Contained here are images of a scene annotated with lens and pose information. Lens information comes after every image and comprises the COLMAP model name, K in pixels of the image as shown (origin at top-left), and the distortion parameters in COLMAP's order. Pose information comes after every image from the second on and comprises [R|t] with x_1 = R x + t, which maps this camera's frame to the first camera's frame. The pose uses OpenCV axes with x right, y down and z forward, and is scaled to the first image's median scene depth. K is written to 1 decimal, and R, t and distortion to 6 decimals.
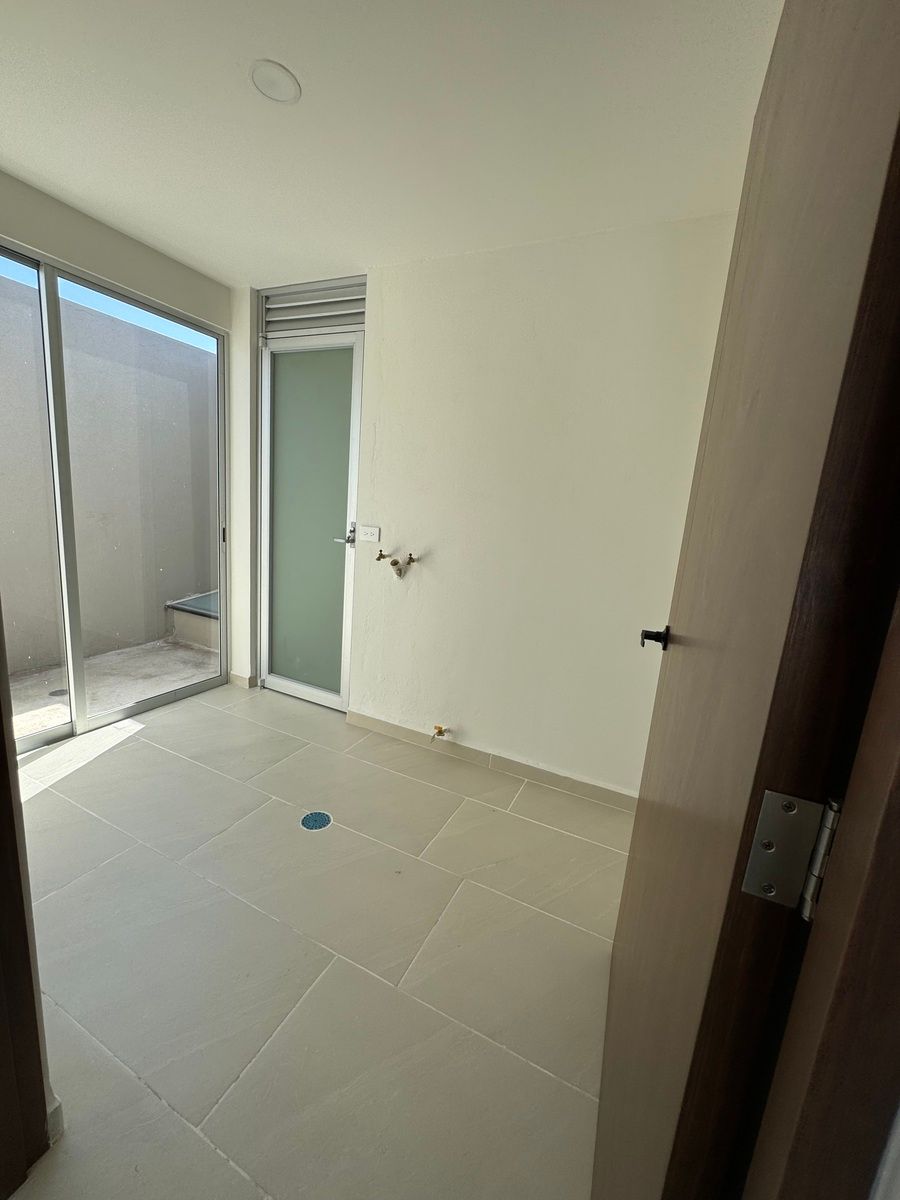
lens RADIAL K [[481.3, 0, 450.5], [0, 481.3, 600.9], [0, 0, 1]] dist [-0.000118, 0.000194]
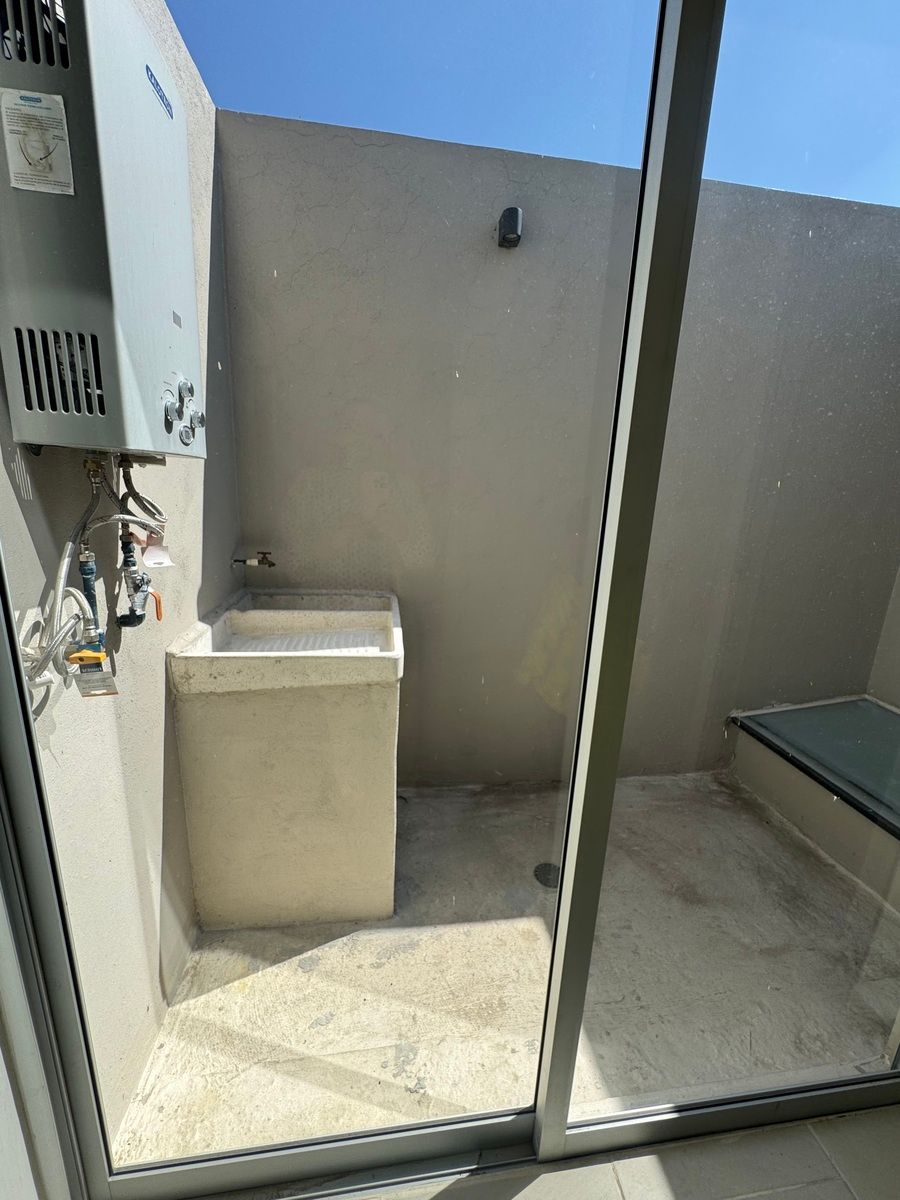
lens RADIAL K [[481.3, 0, 449.1], [0, 481.3, 597.0], [0, 0, 1]] dist [-0.000118, 0.000194]
pose [[0.553566, 0.146347, -0.819846, -0.348744], [-0.158456, 0.984964, 0.068830, -0.122703], [0.817592, 0.091808, 0.568432, 0.418500]]
